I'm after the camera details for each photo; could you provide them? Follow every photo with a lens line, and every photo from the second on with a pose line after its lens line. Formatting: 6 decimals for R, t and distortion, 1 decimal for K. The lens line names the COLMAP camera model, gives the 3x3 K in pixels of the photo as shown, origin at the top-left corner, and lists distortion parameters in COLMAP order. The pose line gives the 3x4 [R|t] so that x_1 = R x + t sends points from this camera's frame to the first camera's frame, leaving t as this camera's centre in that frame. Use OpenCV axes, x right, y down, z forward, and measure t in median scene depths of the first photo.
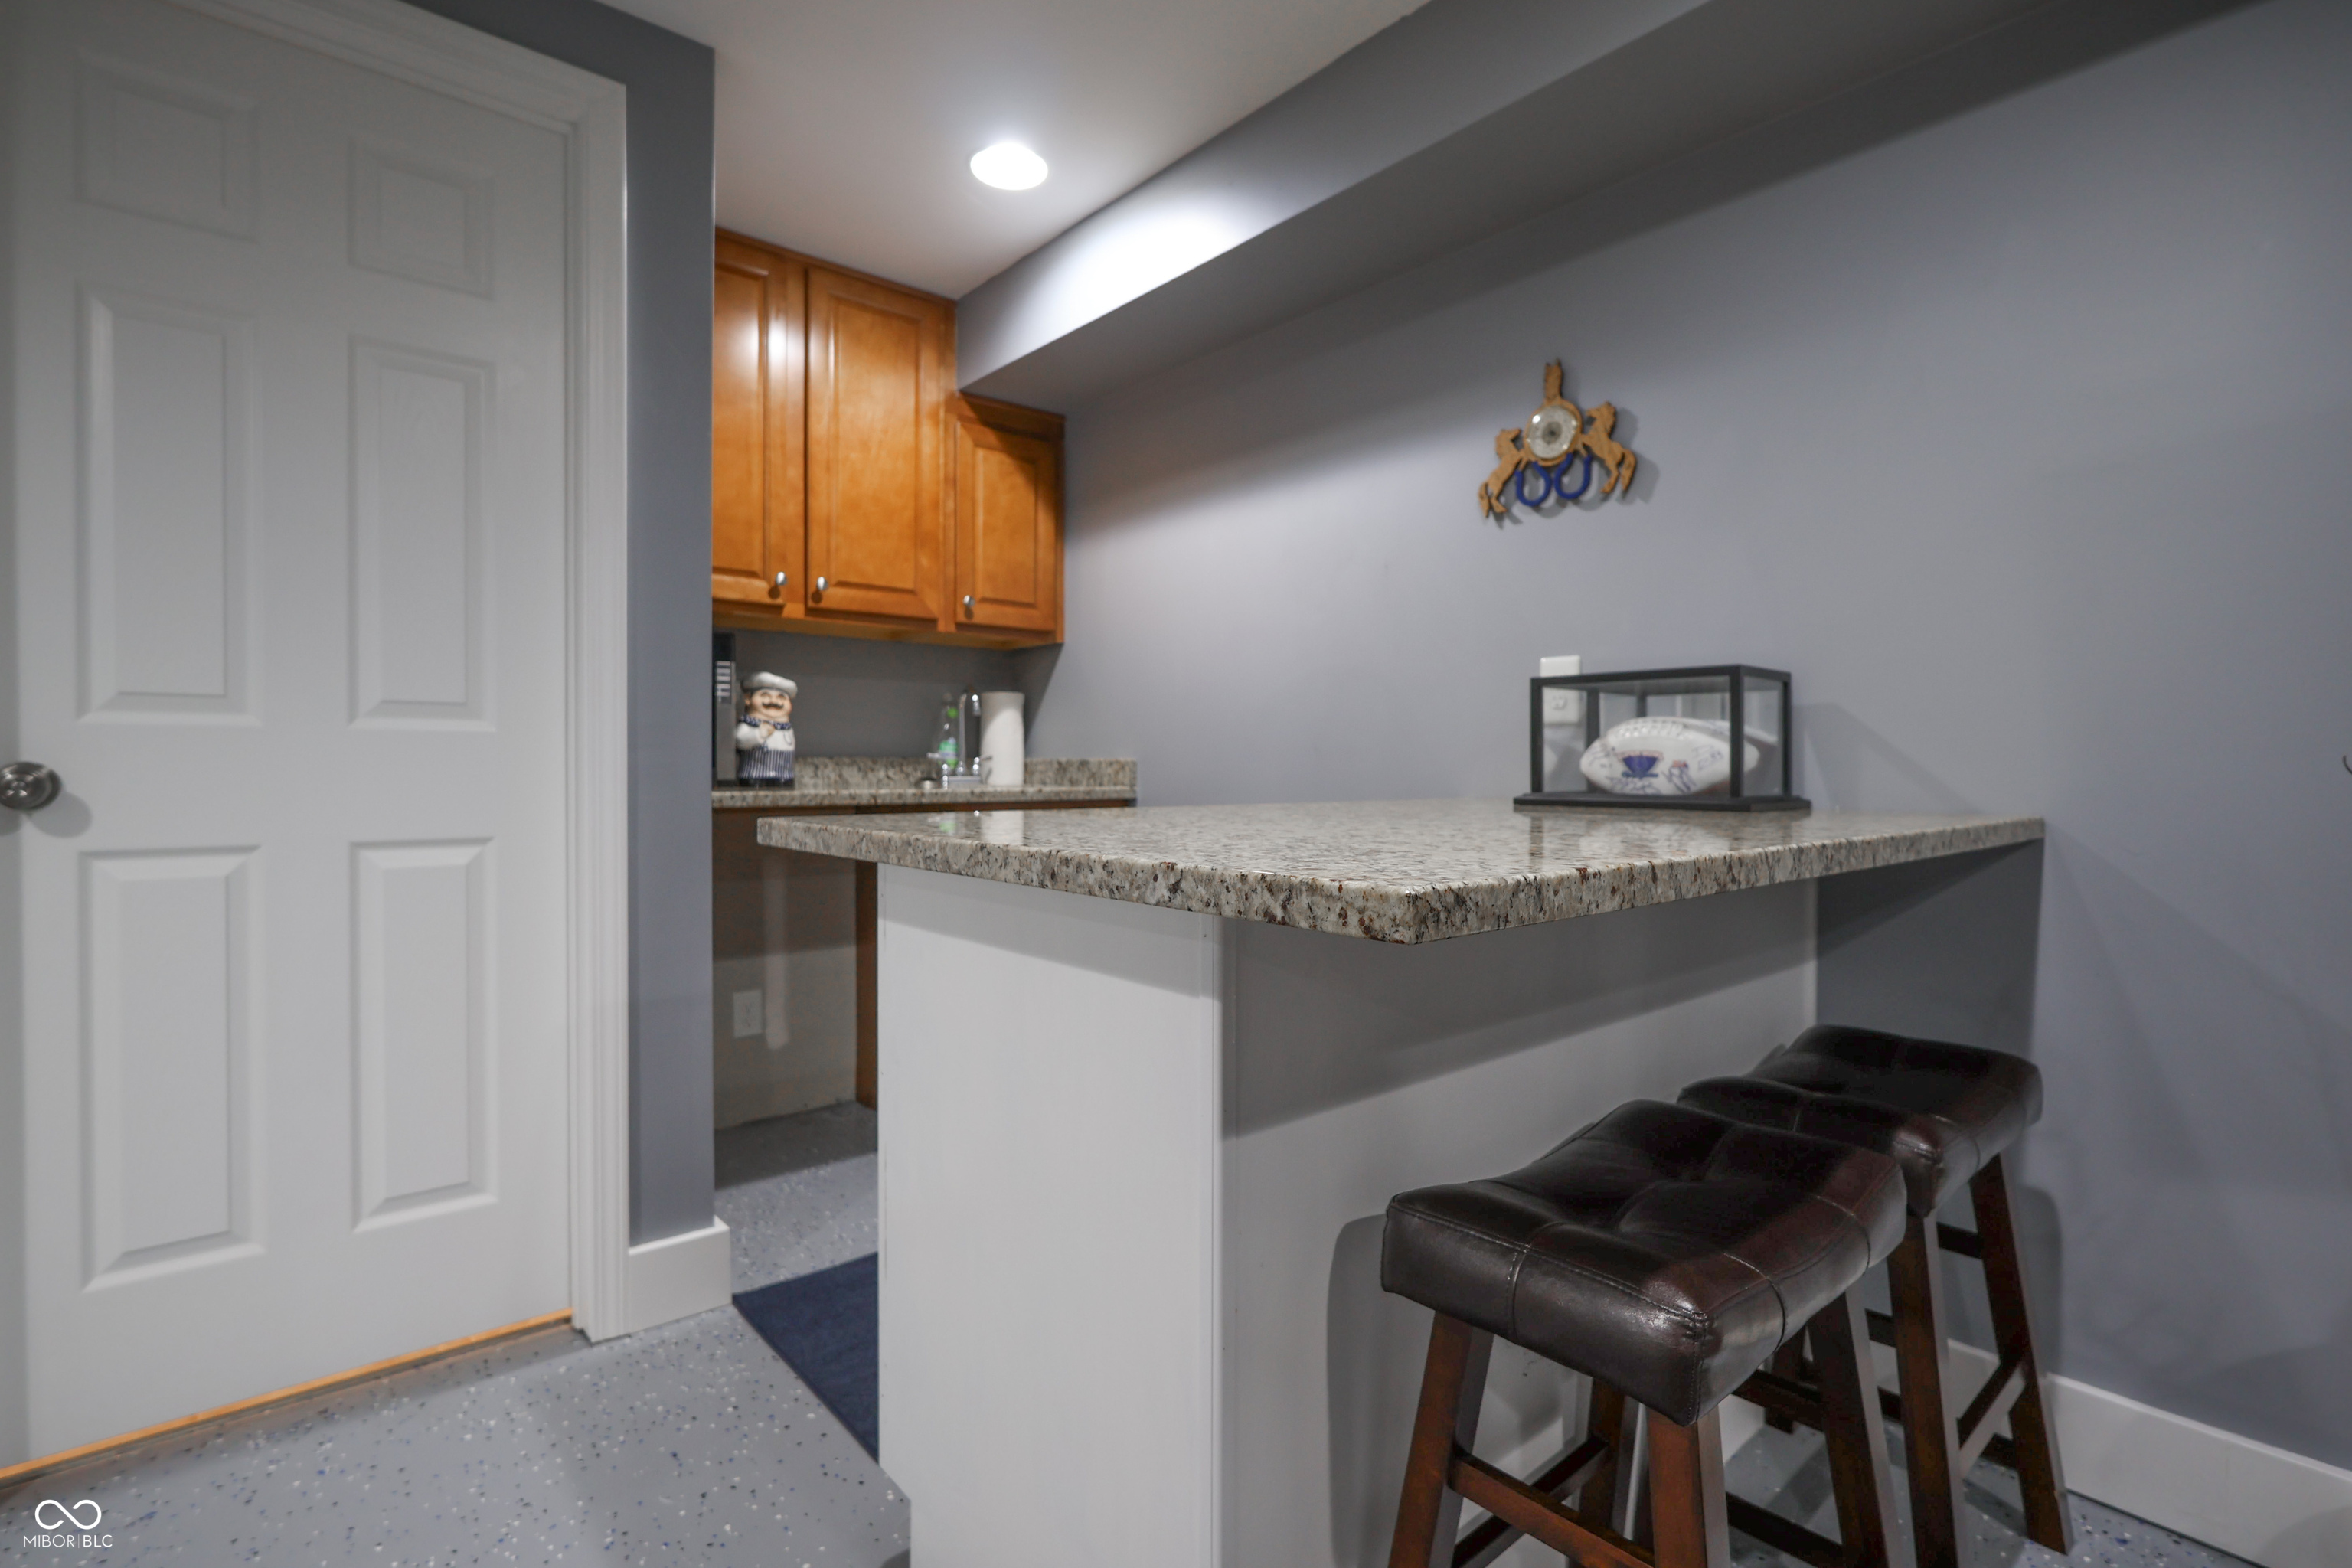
lens RADIAL K [[1077.2, 0, 1176.0], [0, 1077.2, 784.0], [0, 0, 1]] dist [-0.001533, -0.000032]
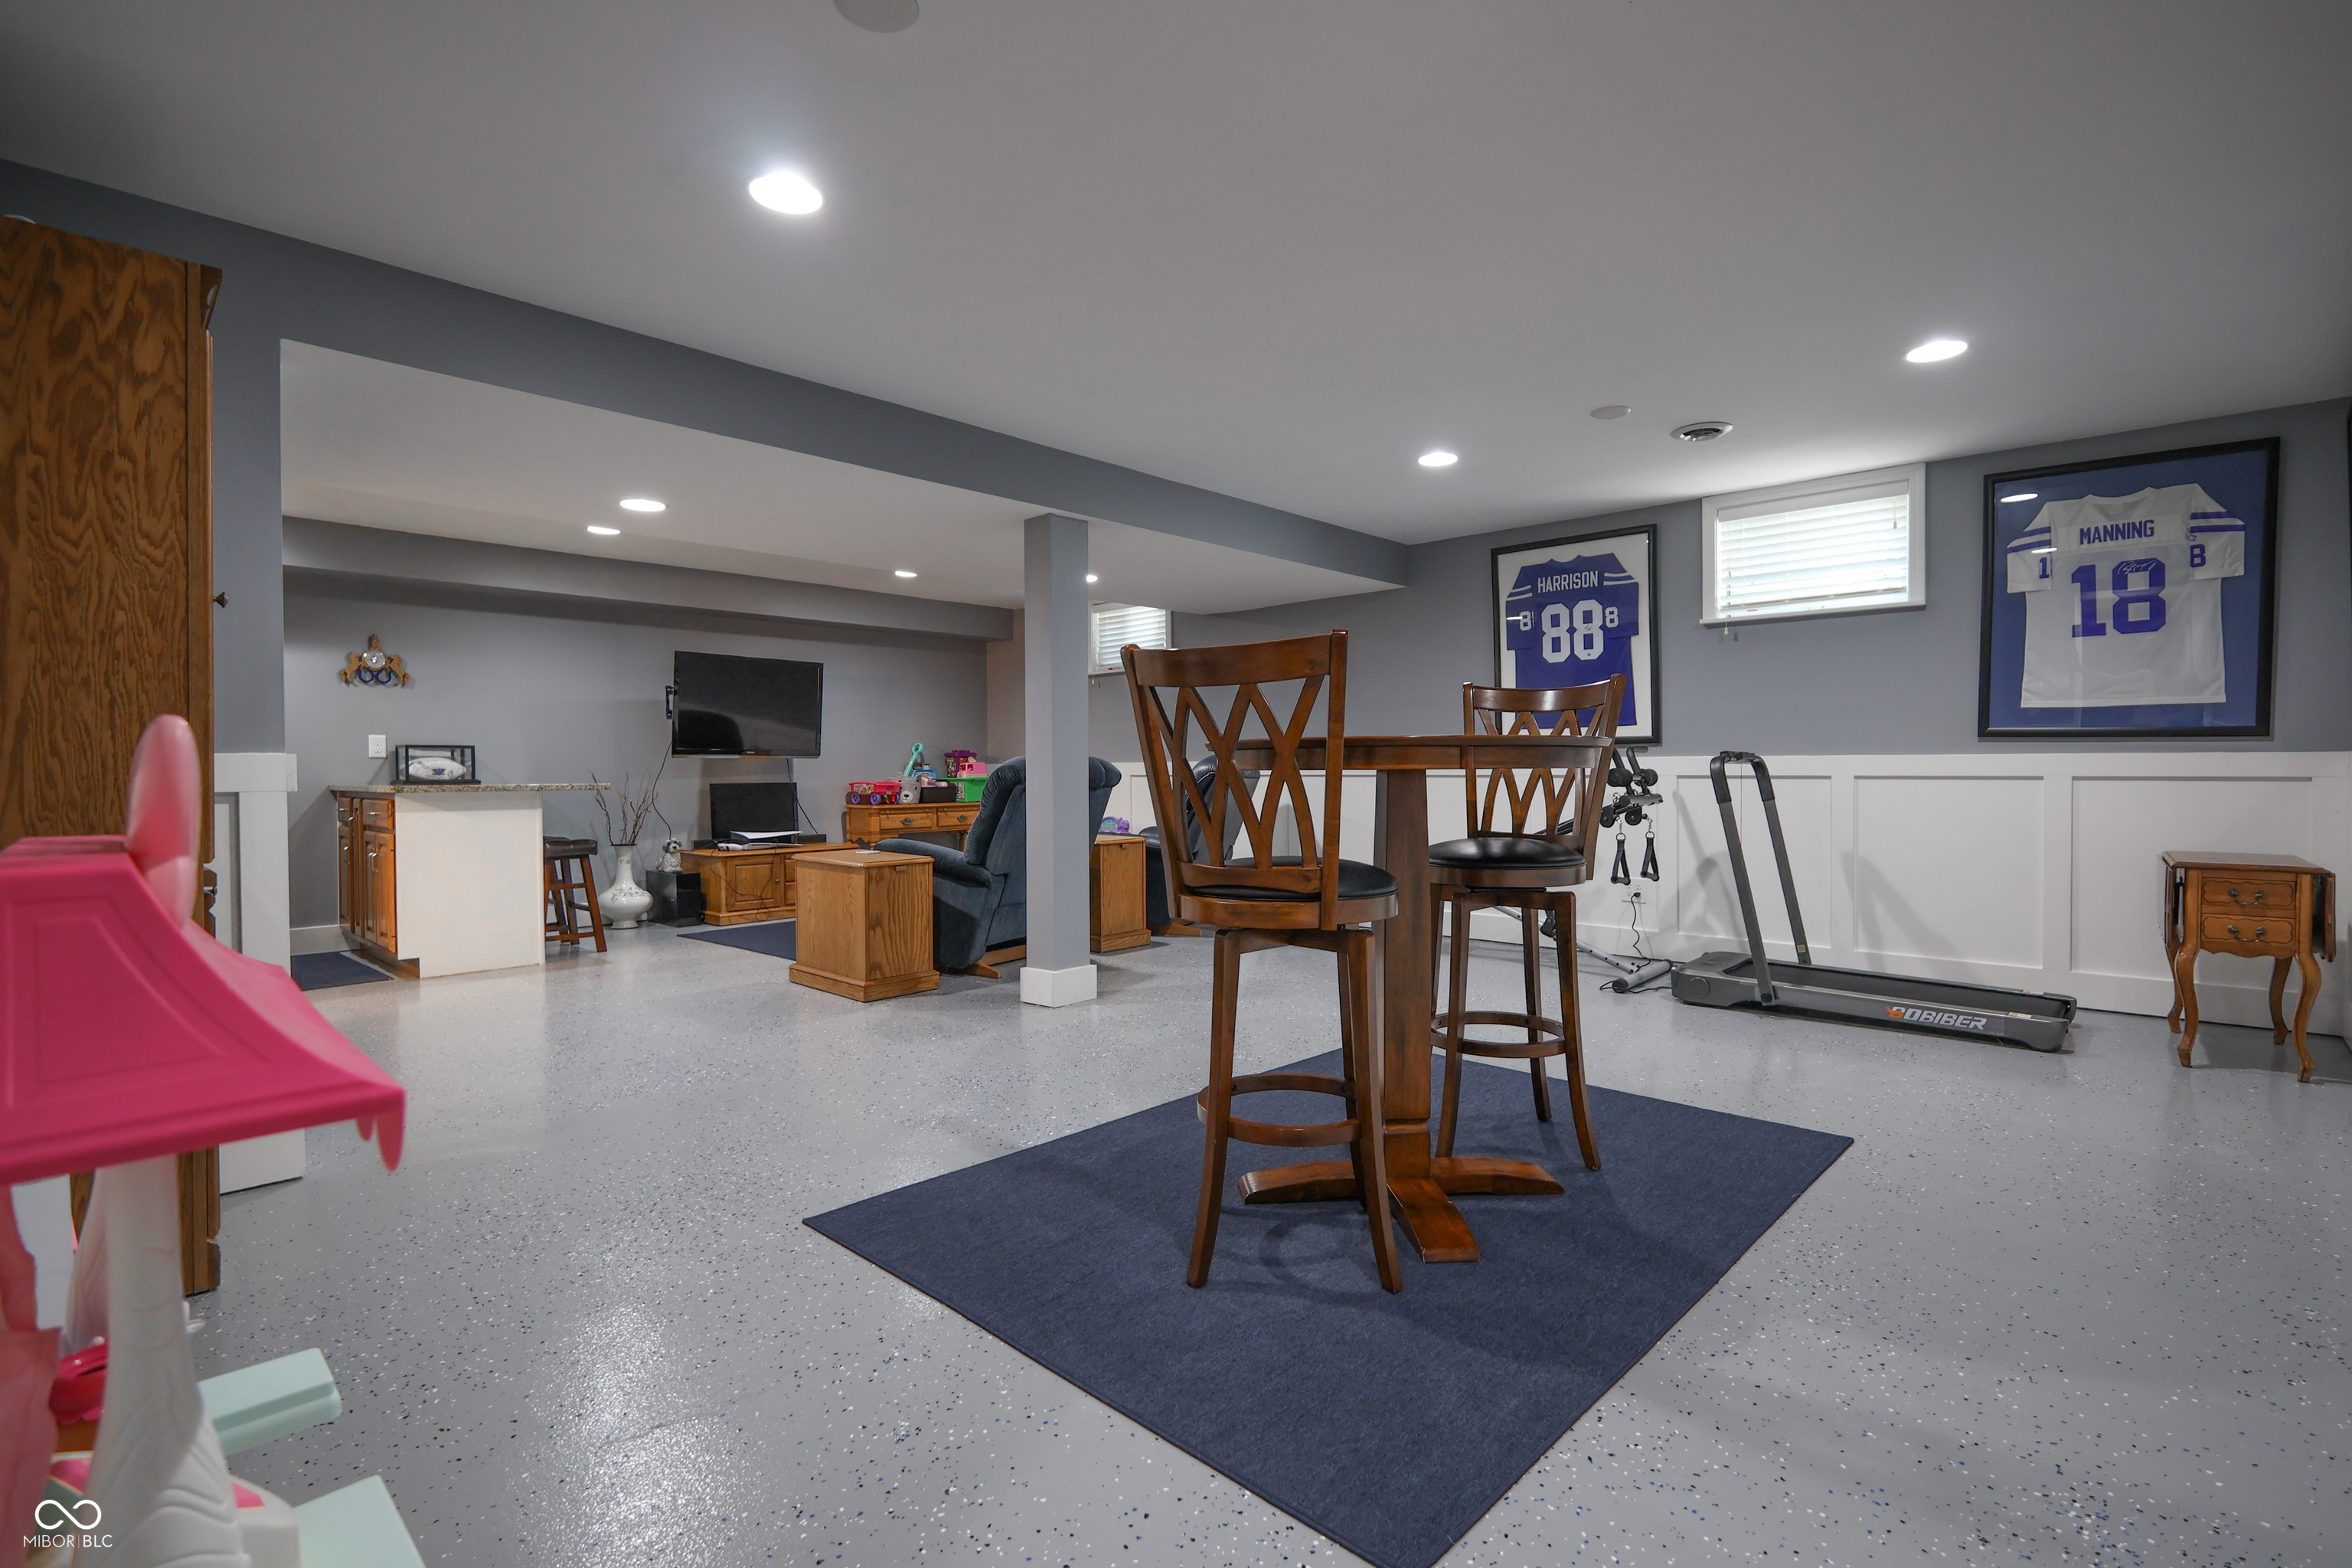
lens RADIAL K [[1077.2, 0, 1176.0], [0, 1077.2, 784.0], [0, 0, 1]] dist [-0.001533, -0.000032]
pose [[-0.098146, -0.018776, 0.994995, -2.889654], [0.025059, 0.999458, 0.021332, 0.007712], [-0.994856, 0.027028, -0.097623, -0.915535]]
